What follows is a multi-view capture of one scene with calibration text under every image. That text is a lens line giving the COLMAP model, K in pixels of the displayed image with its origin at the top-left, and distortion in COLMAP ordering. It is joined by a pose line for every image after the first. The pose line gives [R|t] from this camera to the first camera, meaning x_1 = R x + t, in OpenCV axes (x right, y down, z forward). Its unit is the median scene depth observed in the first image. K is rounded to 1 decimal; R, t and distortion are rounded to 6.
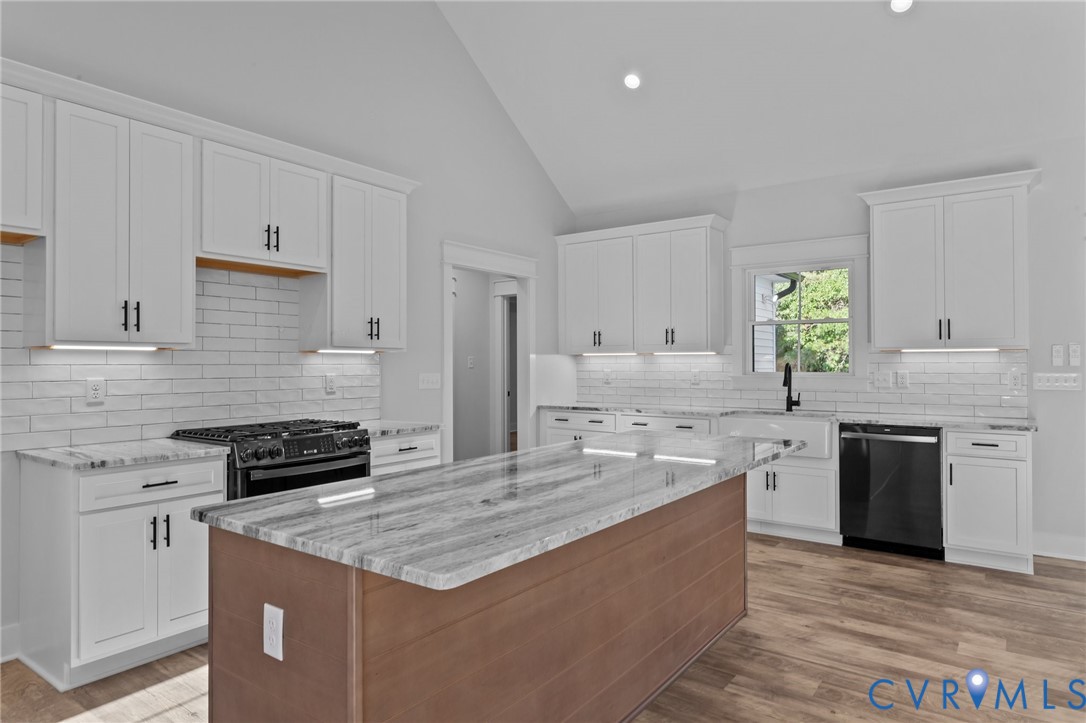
lens RADIAL K [[646.8, 0, 546.5], [0, 646.8, 362.1], [0, 0, 1]] dist [-0.005399, -0.000591]
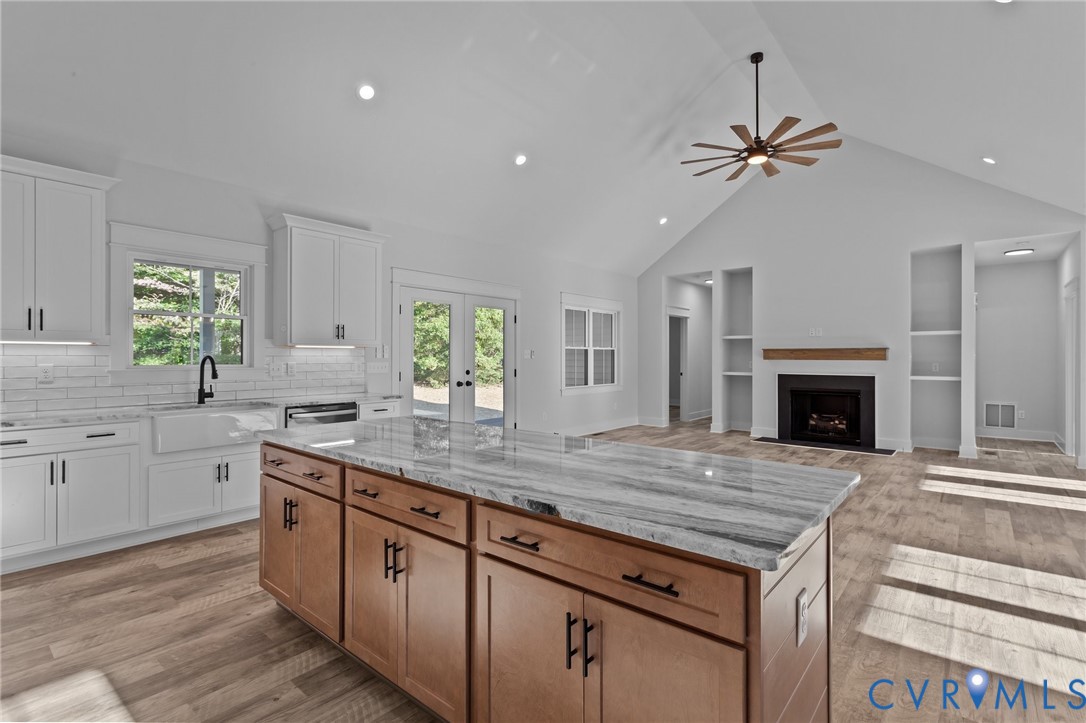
lens RADIAL K [[516.5, 0, 546.6], [0, 516.5, 357.6], [0, 0, 1]] dist [0.004412, 0.000282]
pose [[0.073312, -0.003366, 0.997303, -0.394281], [-0.006396, 0.999972, 0.003845, -0.002338], [-0.997289, -0.006660, 0.073289, 0.406239]]
